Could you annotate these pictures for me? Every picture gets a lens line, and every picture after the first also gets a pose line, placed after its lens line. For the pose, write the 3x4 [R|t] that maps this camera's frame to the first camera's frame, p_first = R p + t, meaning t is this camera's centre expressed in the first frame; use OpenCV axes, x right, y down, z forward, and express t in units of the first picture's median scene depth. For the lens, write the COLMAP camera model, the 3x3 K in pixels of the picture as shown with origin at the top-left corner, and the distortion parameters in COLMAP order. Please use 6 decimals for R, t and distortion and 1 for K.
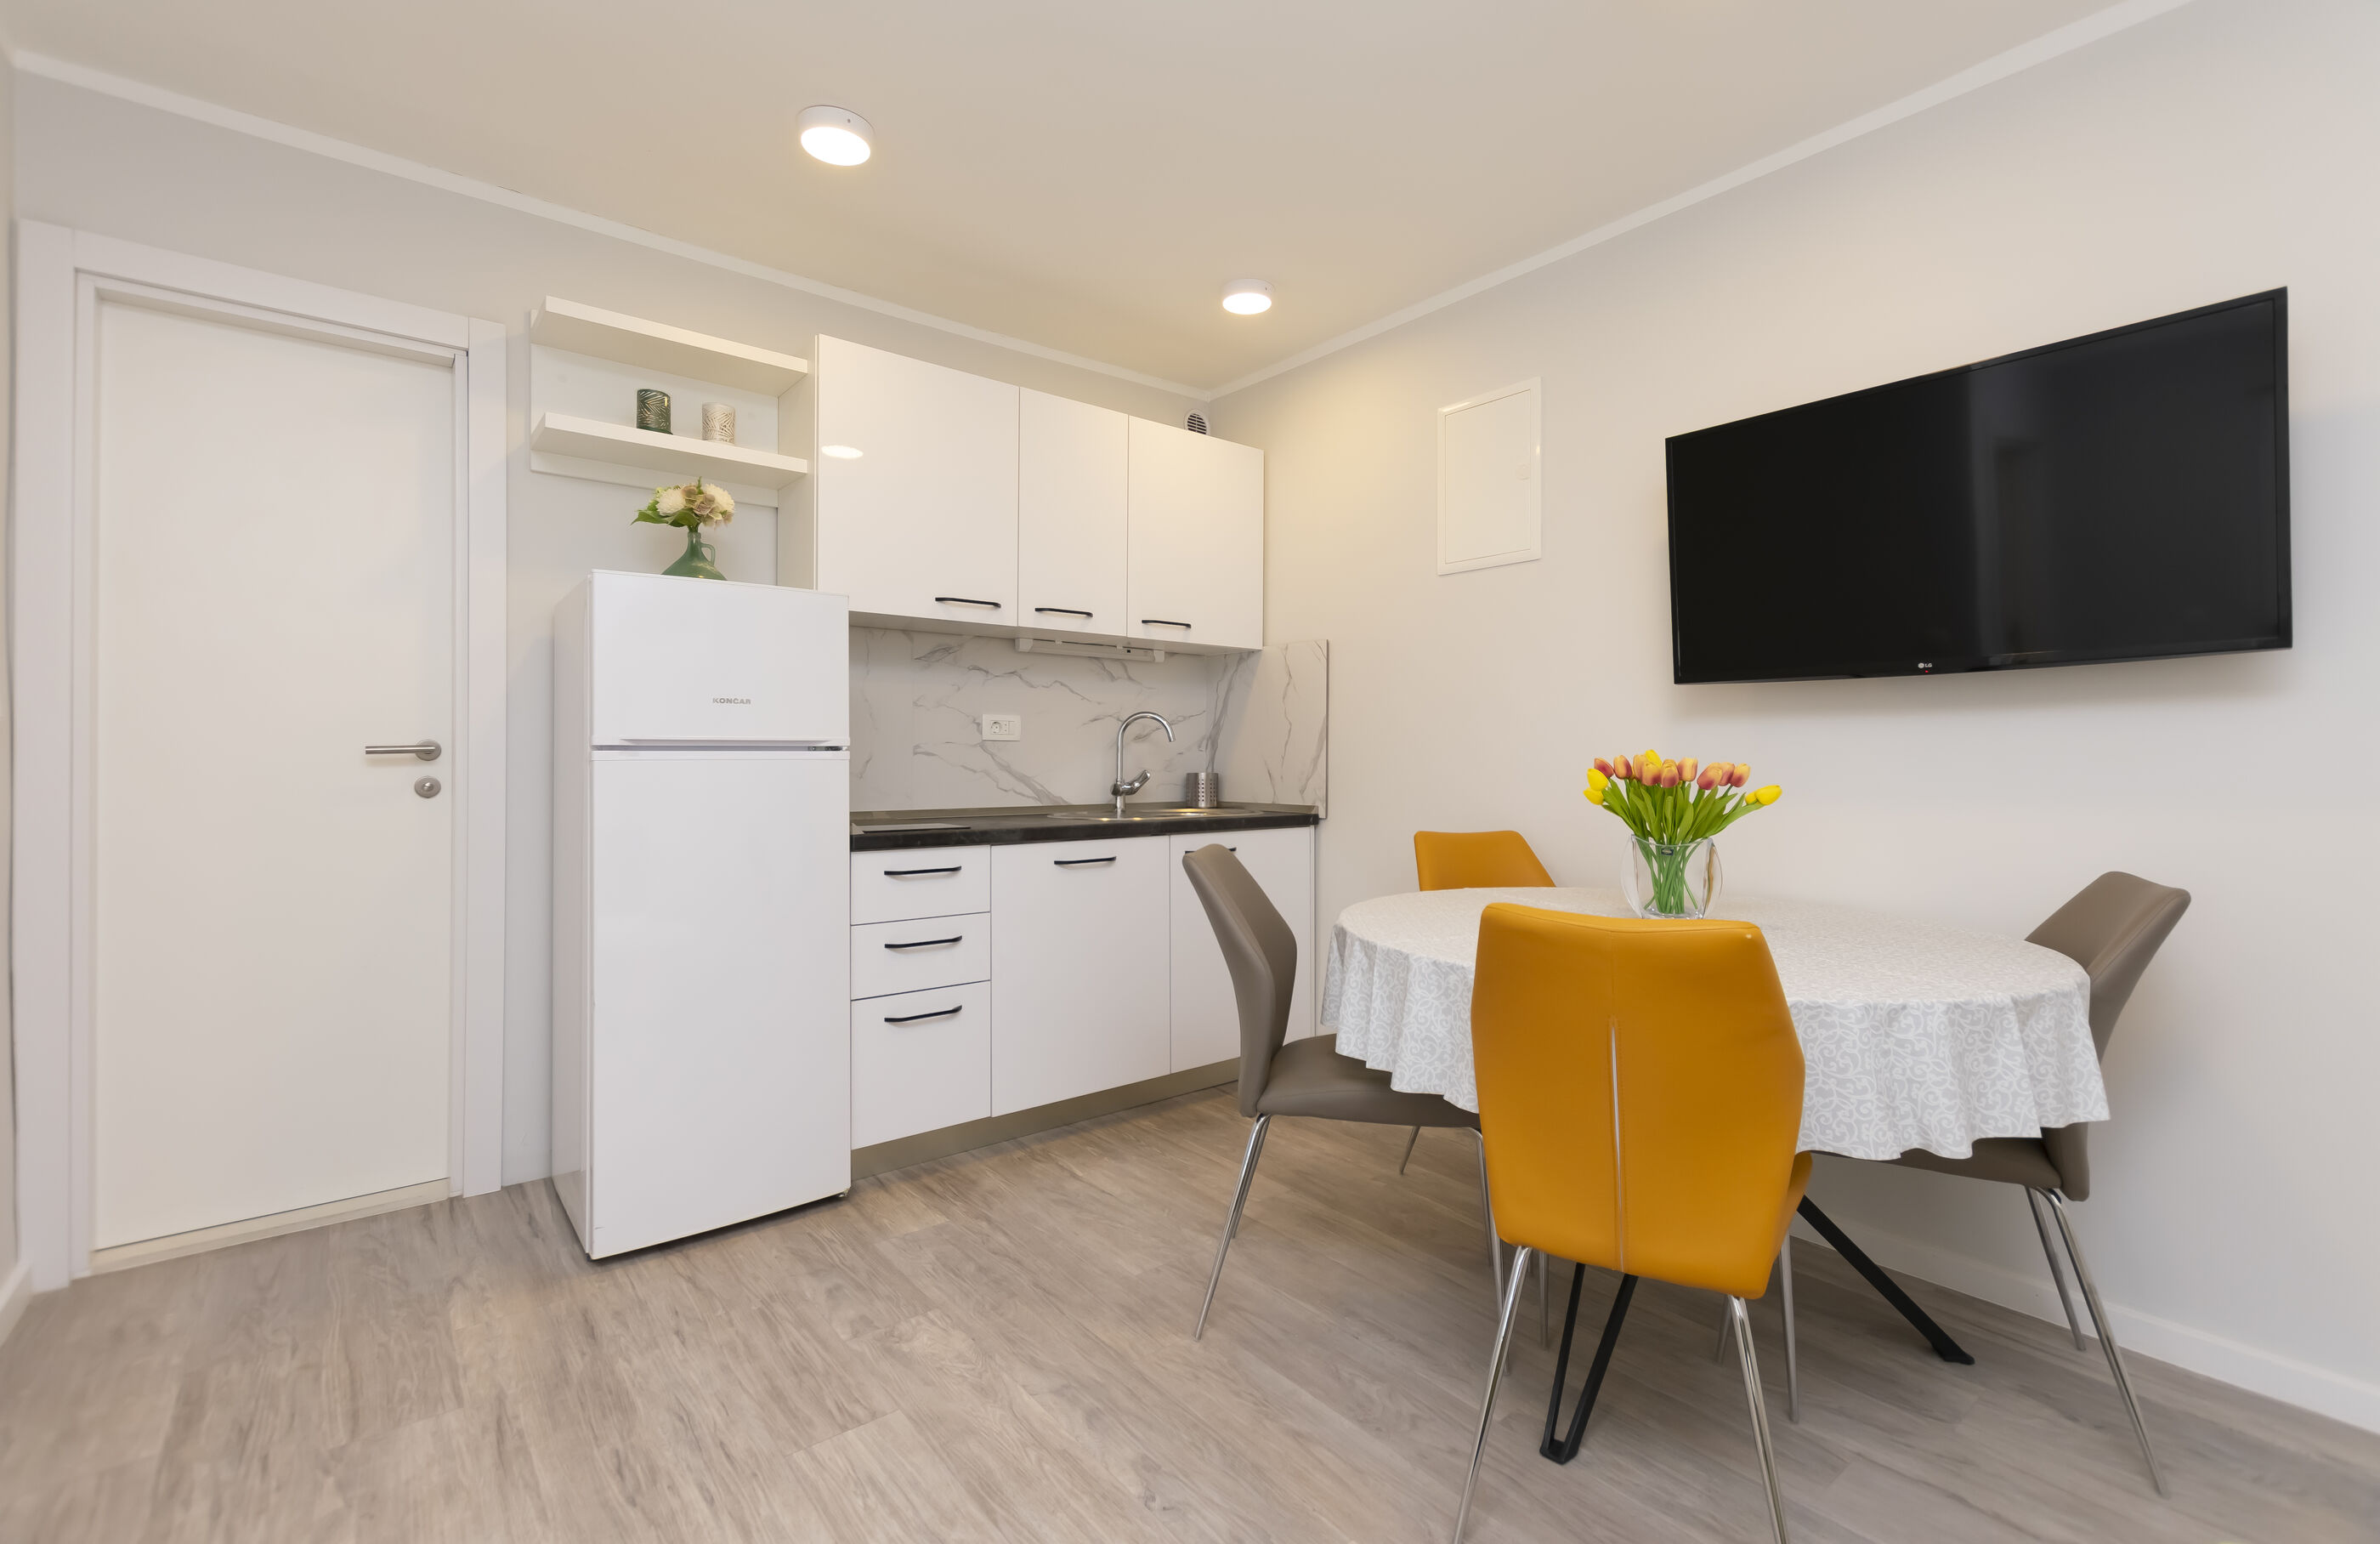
lens RADIAL K [[1027.9, 0, 1167.9], [0, 1027.9, 762.2], [0, 0, 1]] dist [0.001368, -0.000329]
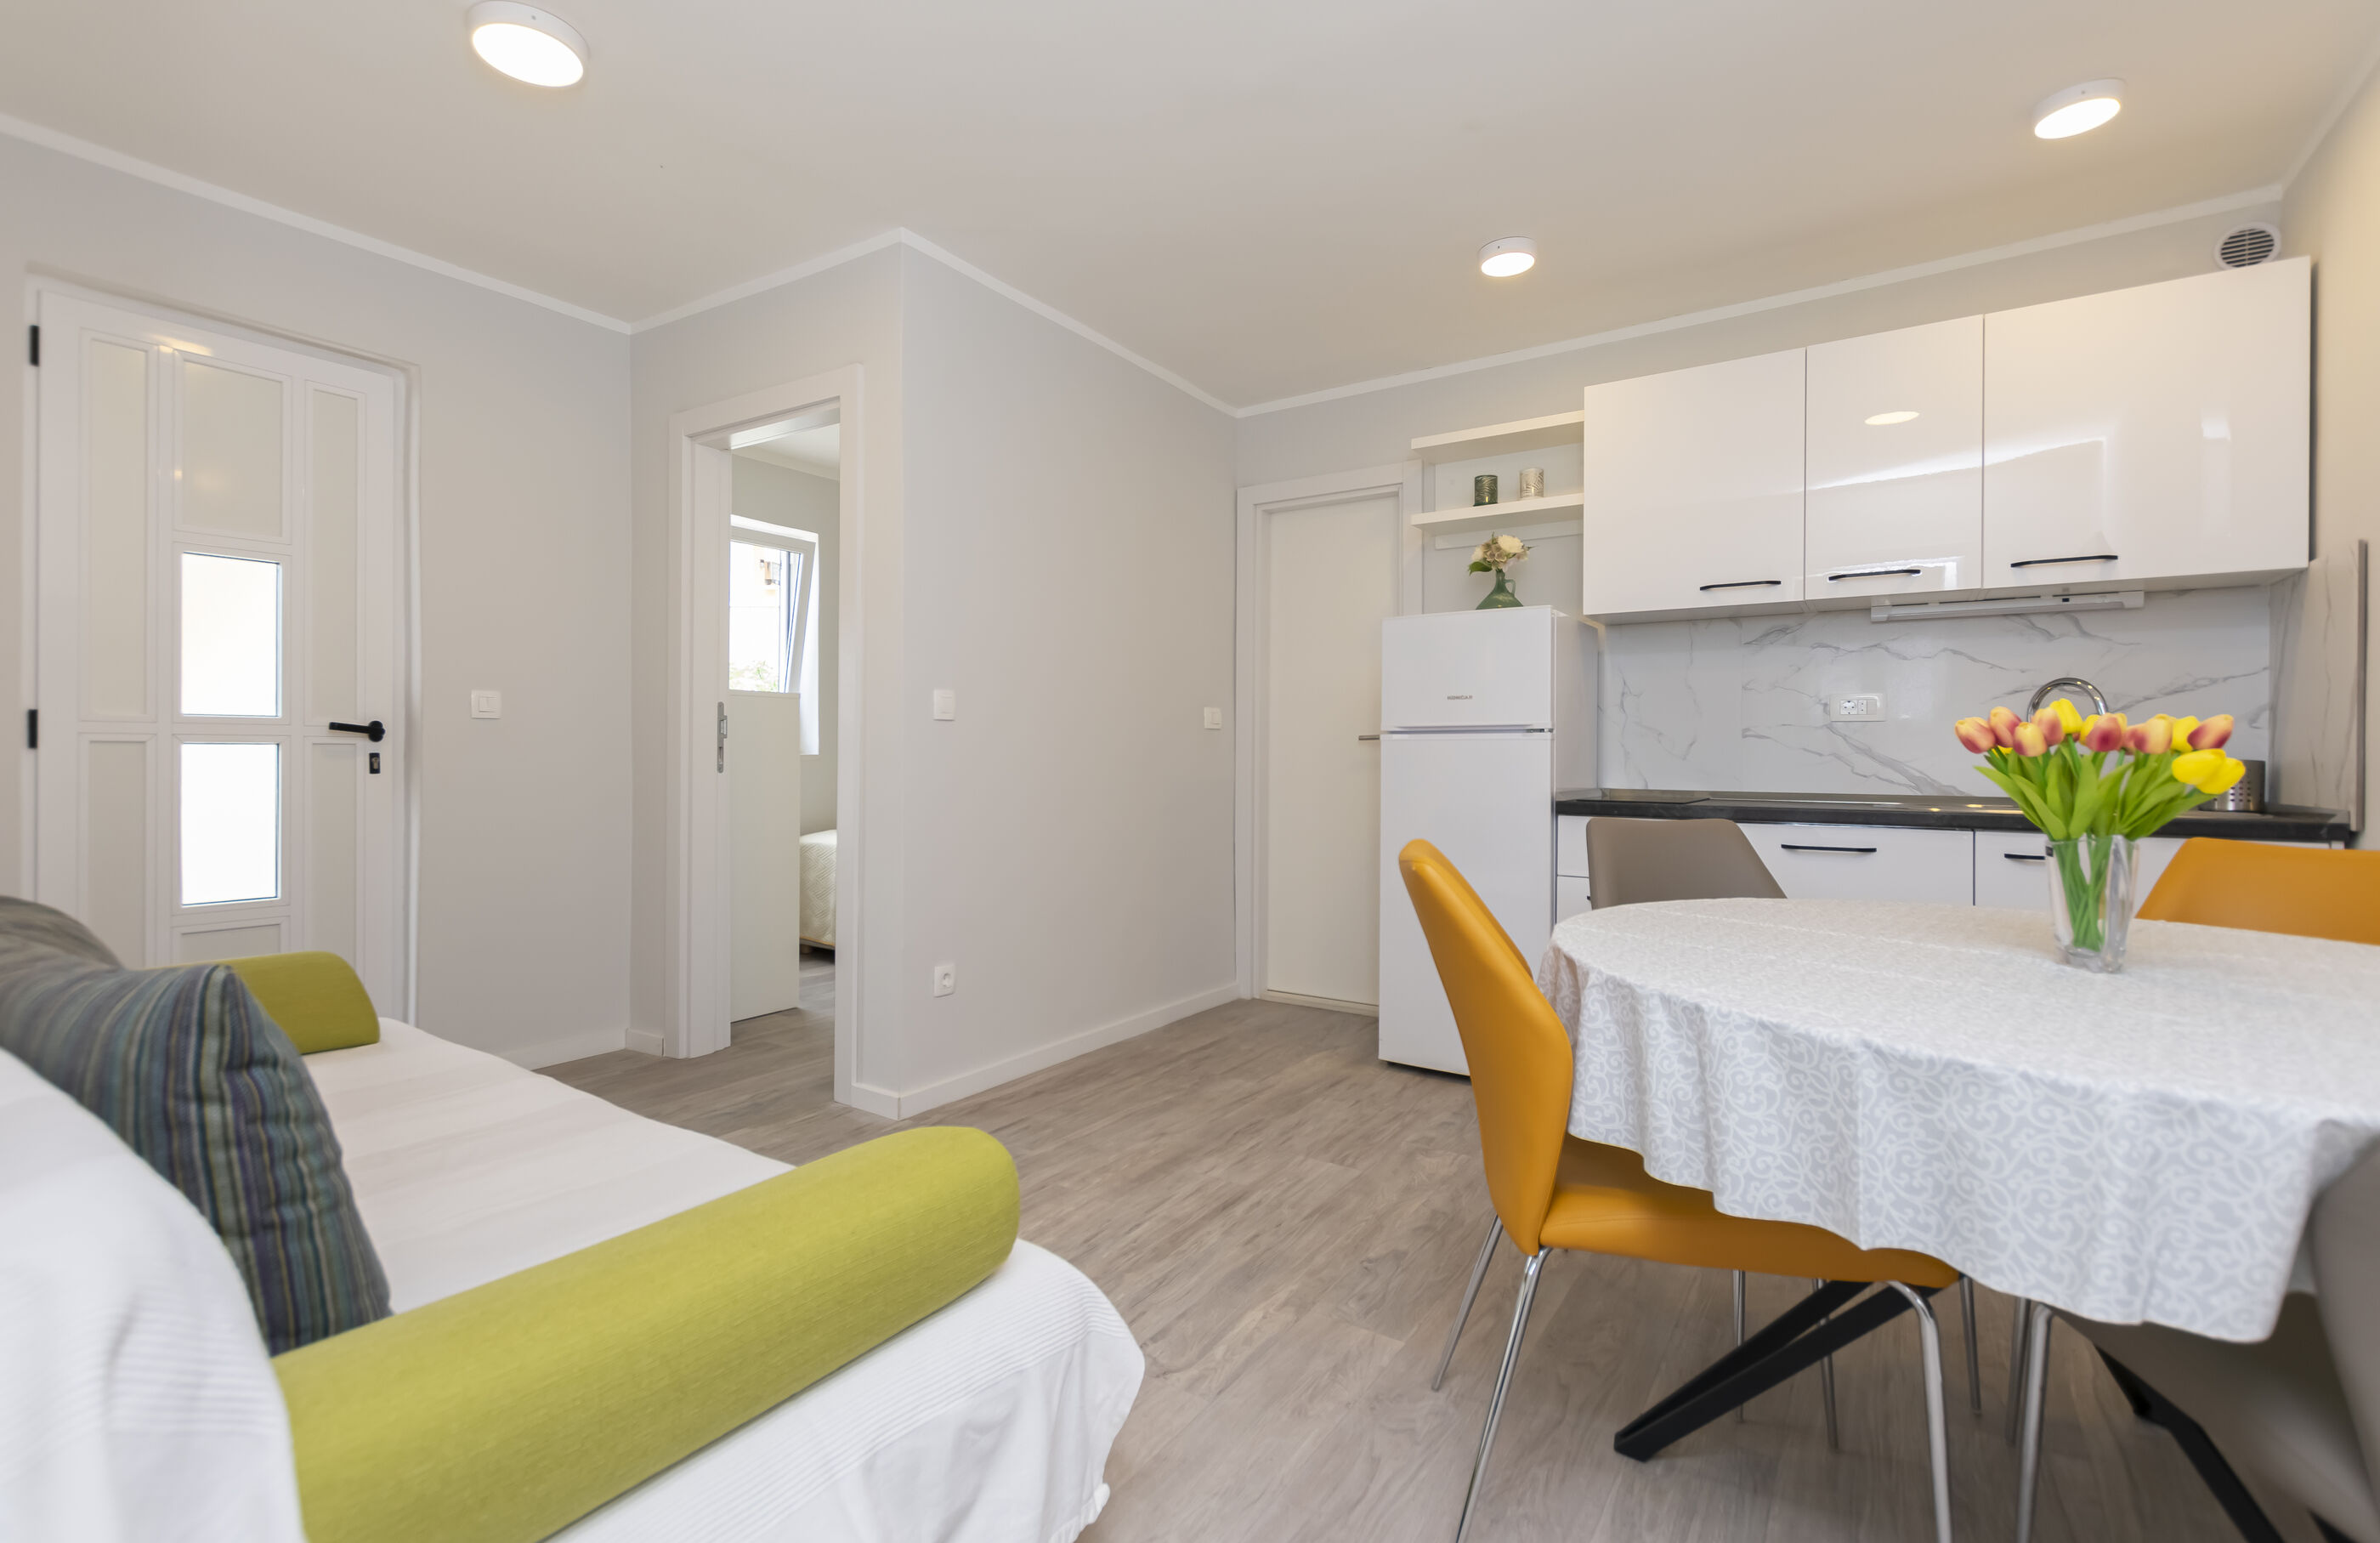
lens RADIAL K [[1027.8, 0, 1167.9], [0, 1027.8, 761.7], [0, 0, 1]] dist [0.001368, -0.000329]
pose [[0.300731, 0.006482, -0.953687, 0.719717], [-0.008649, 0.999954, 0.004069, 0.022999], [0.953670, 0.007025, 0.300774, 0.188178]]
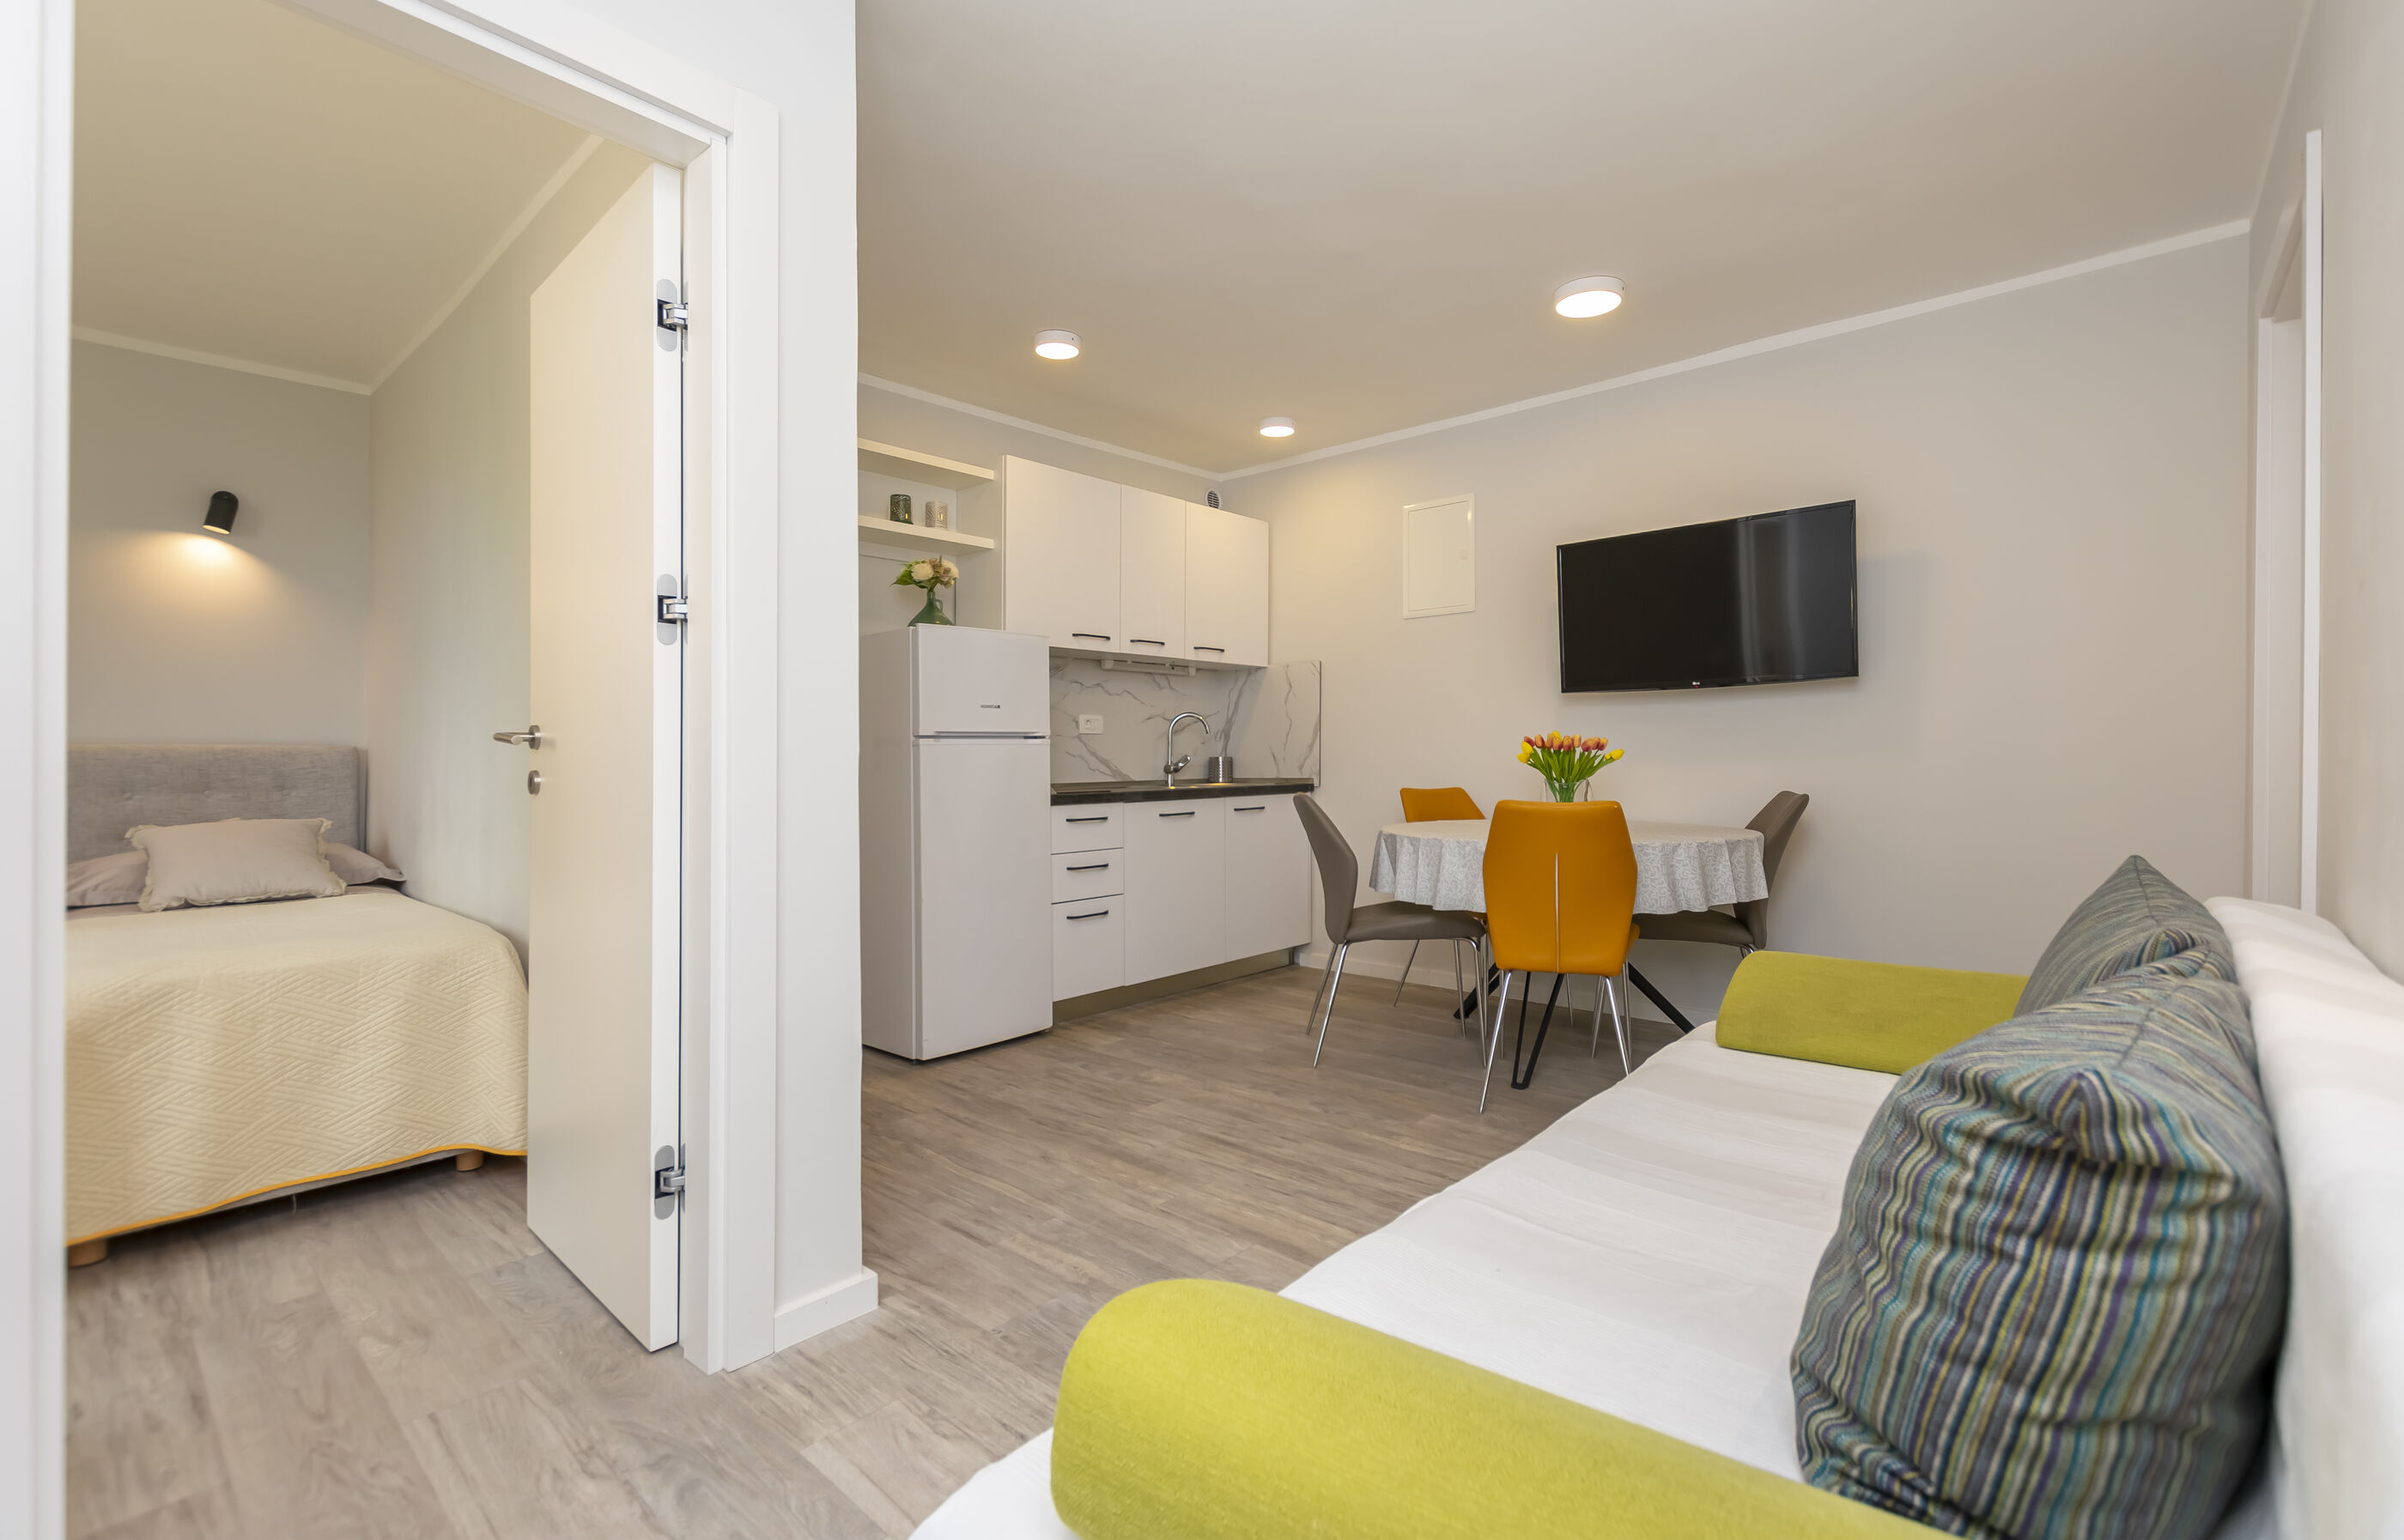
lens RADIAL K [[1036.0, 0, 1166.8], [0, 1036.0, 788.7], [0, 0, 1]] dist [0.001768, 0.000173]
pose [[0.990701, -0.016009, 0.135109, -0.341595], [0.012798, 0.999615, 0.024603, 0.026989], [-0.135451, -0.022645, 0.990525, -0.535302]]
